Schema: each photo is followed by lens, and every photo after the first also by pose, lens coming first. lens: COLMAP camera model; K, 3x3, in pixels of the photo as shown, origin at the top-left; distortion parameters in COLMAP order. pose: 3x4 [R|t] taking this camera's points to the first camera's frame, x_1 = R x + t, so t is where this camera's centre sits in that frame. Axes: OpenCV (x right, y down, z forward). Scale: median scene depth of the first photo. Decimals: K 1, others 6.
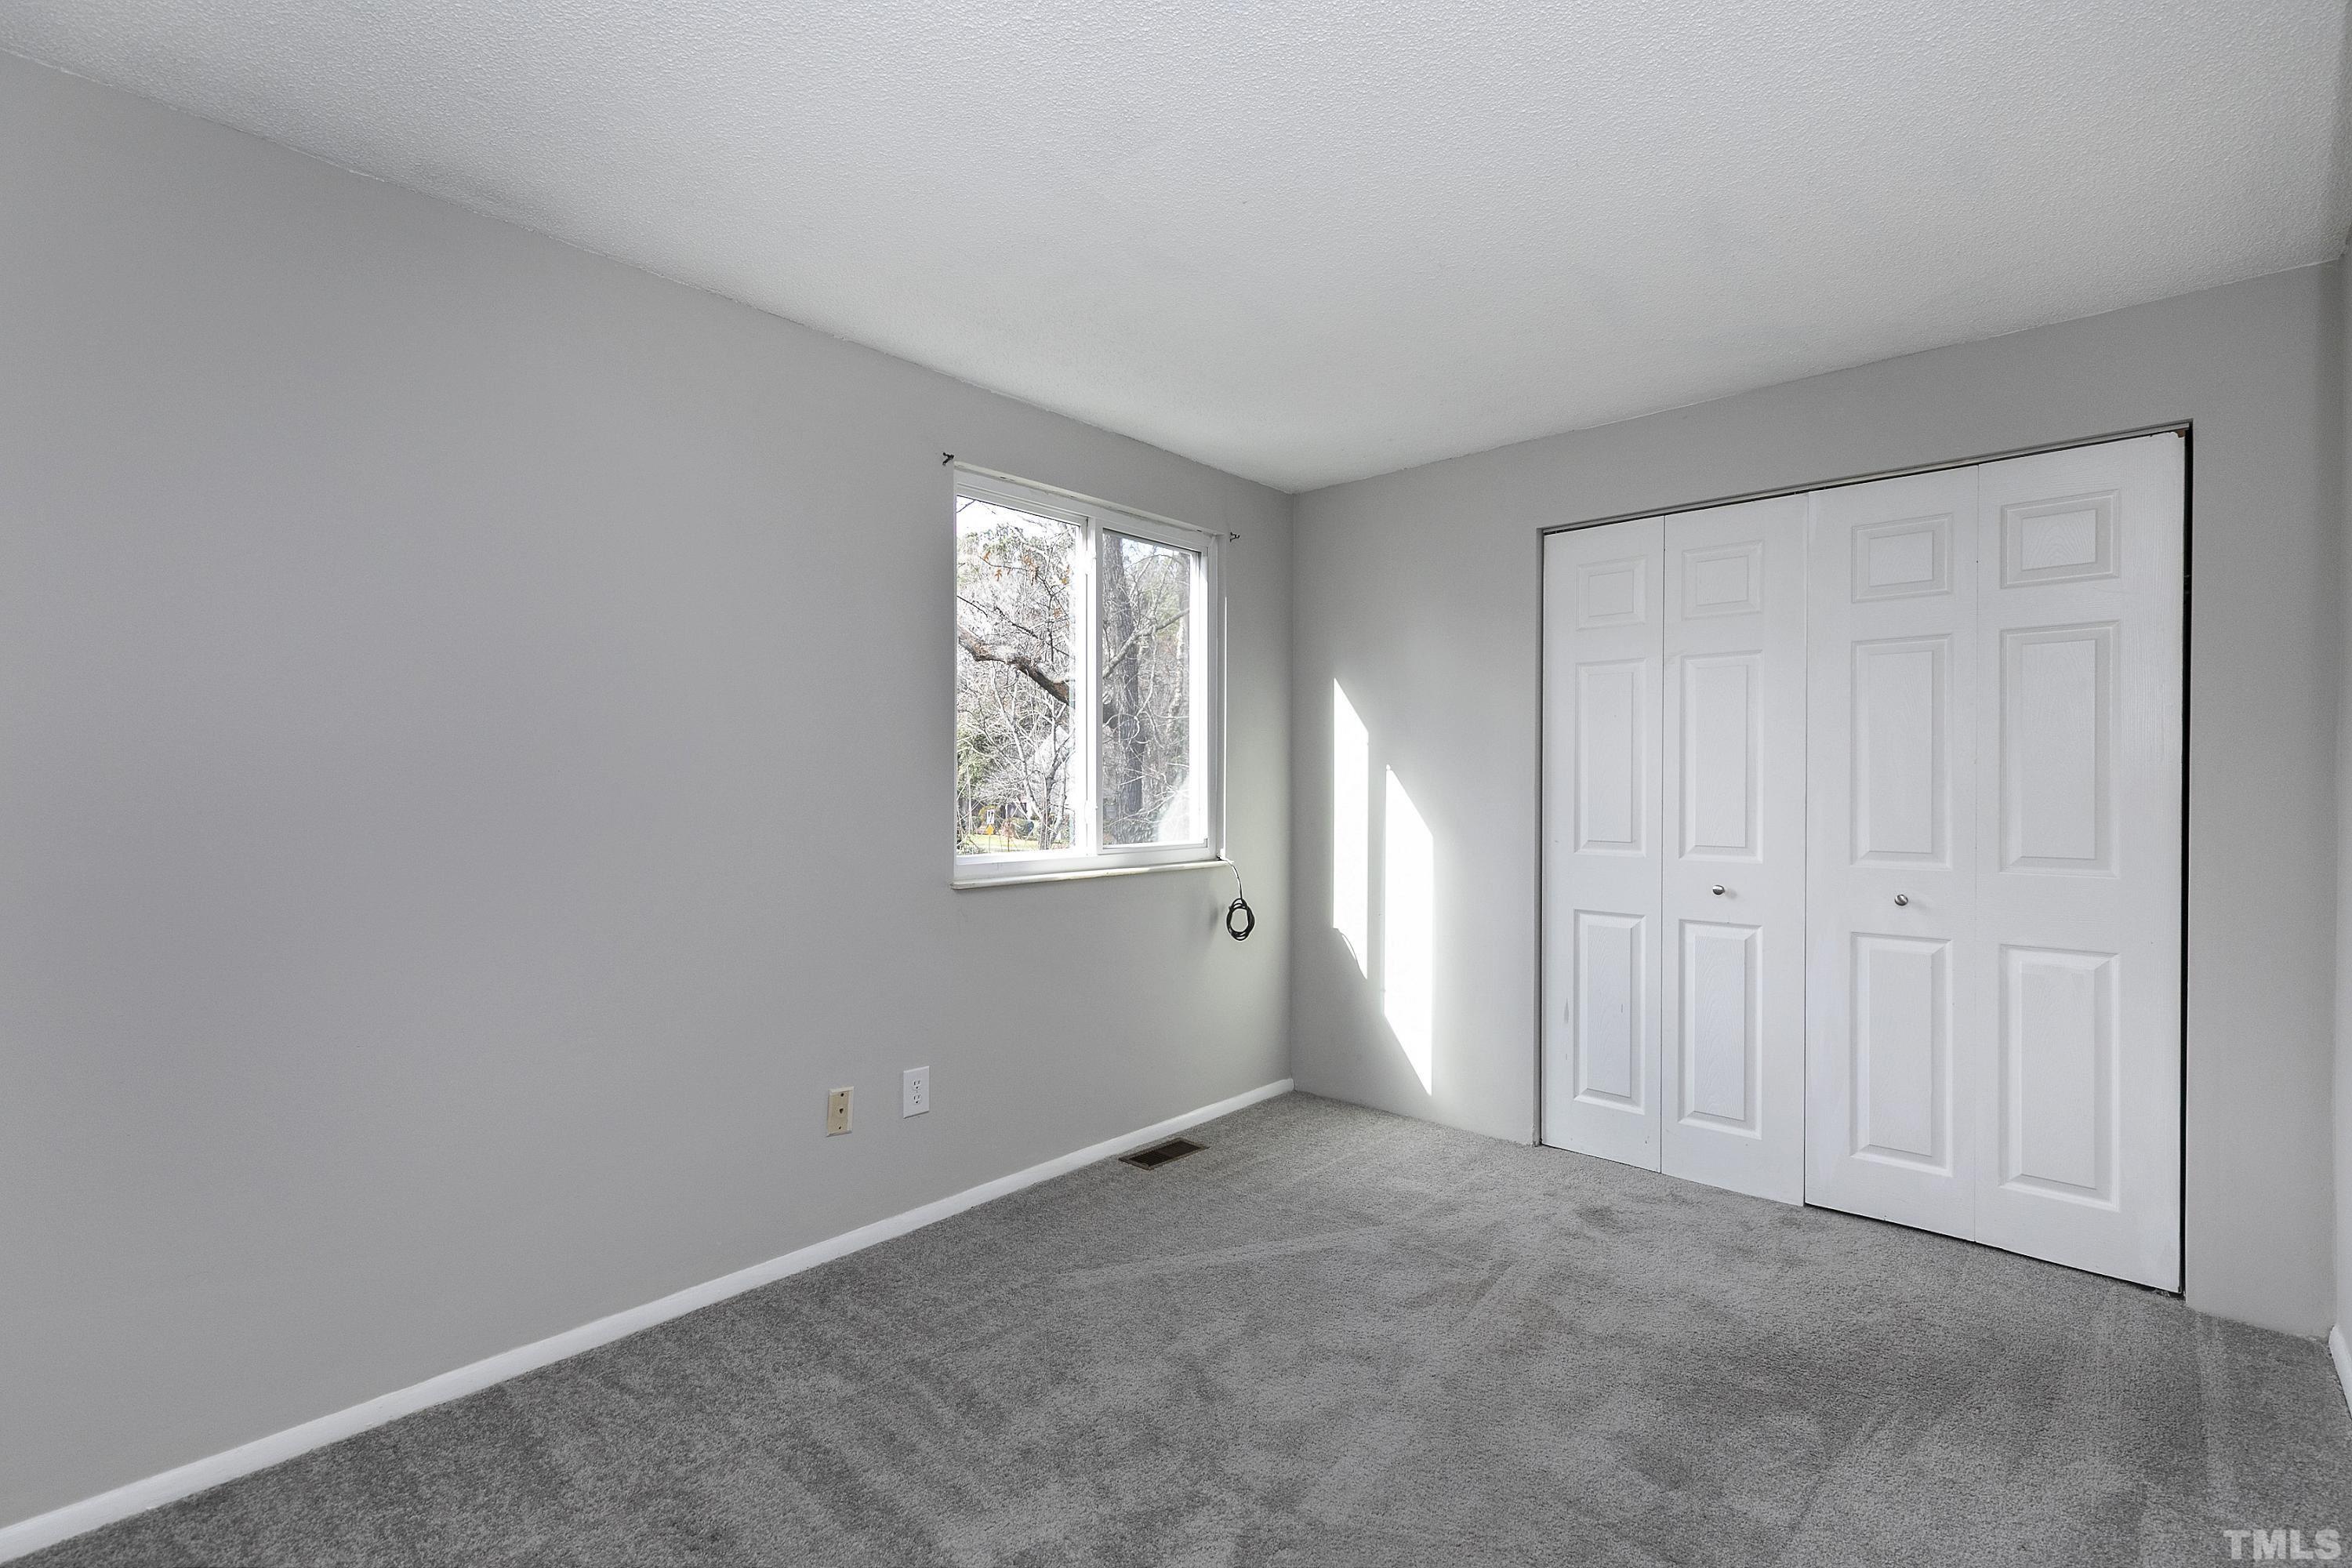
lens RADIAL K [[1068.9, 0, 1154.4], [0, 1068.9, 787.6], [0, 0, 1]] dist [0.001153, -0.000058]
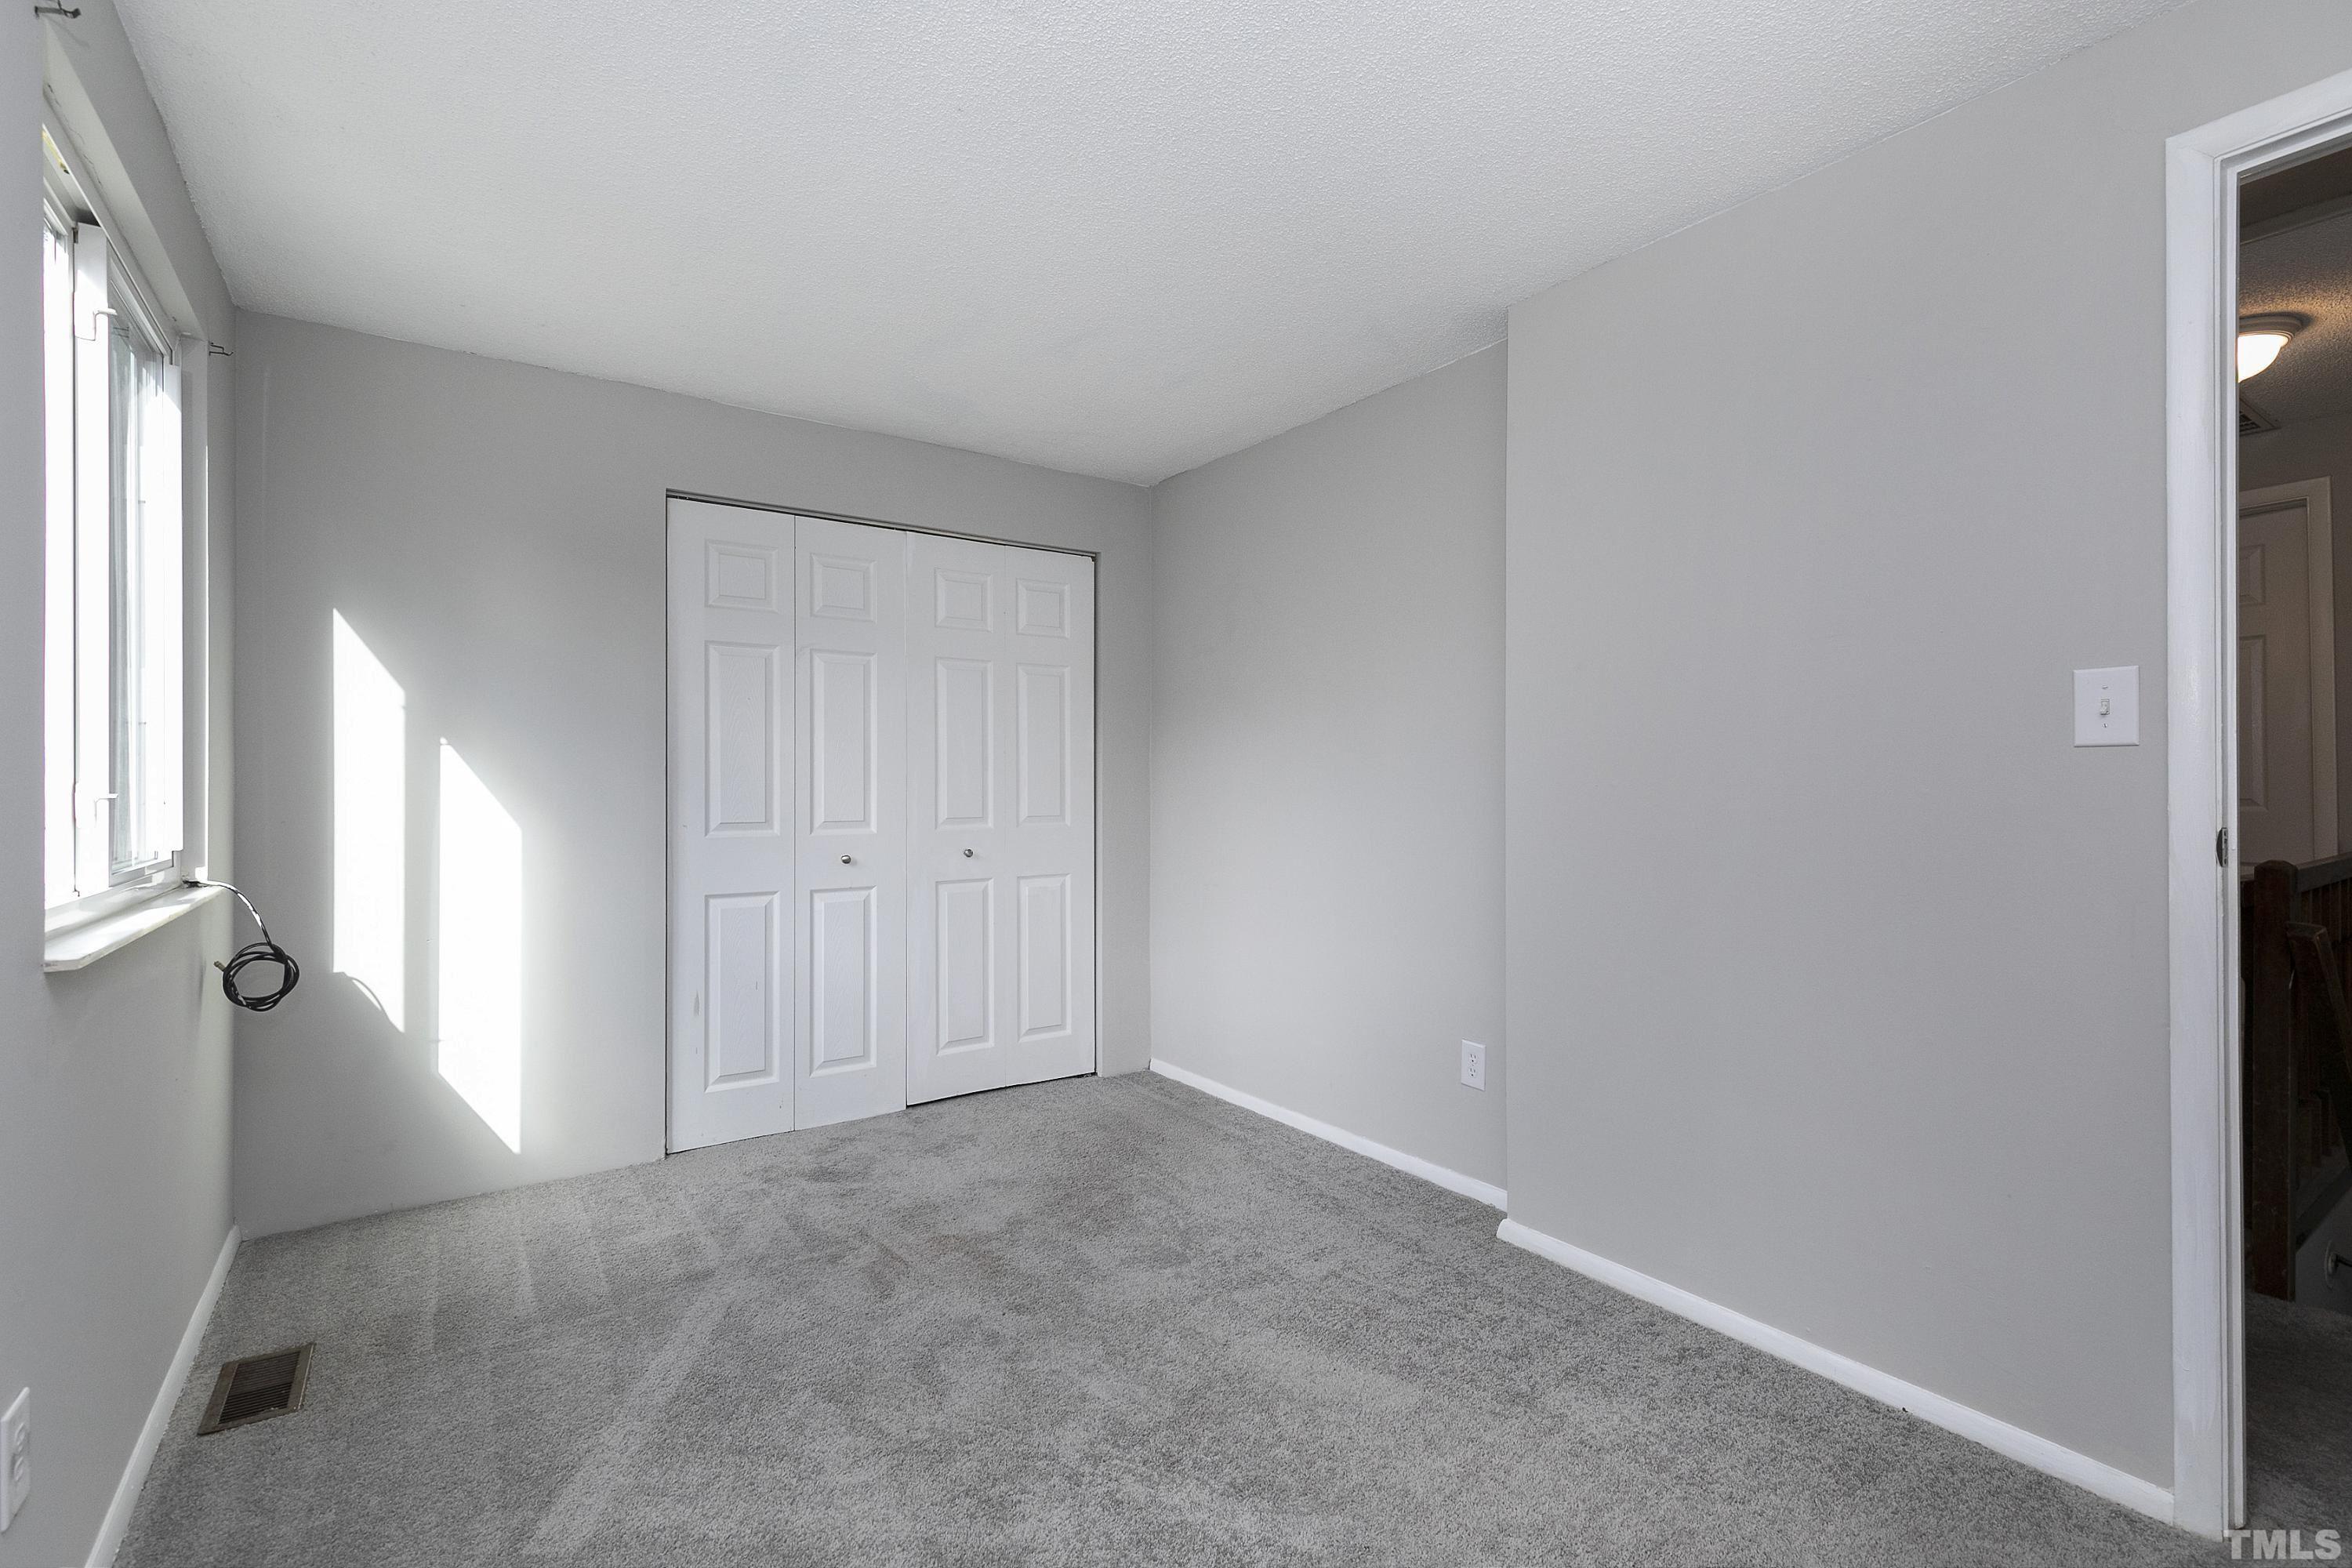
lens RADIAL K [[1086.5, 0, 1184.7], [0, 1086.5, 781.0], [0, 0, 1]] dist [0.001136, 0.000000]
pose [[0.171794, -0.001404, 0.985132, -0.534177], [0.001952, 0.999998, 0.001085, 0.011517], [-0.985131, 0.001737, 0.171797, 0.435127]]
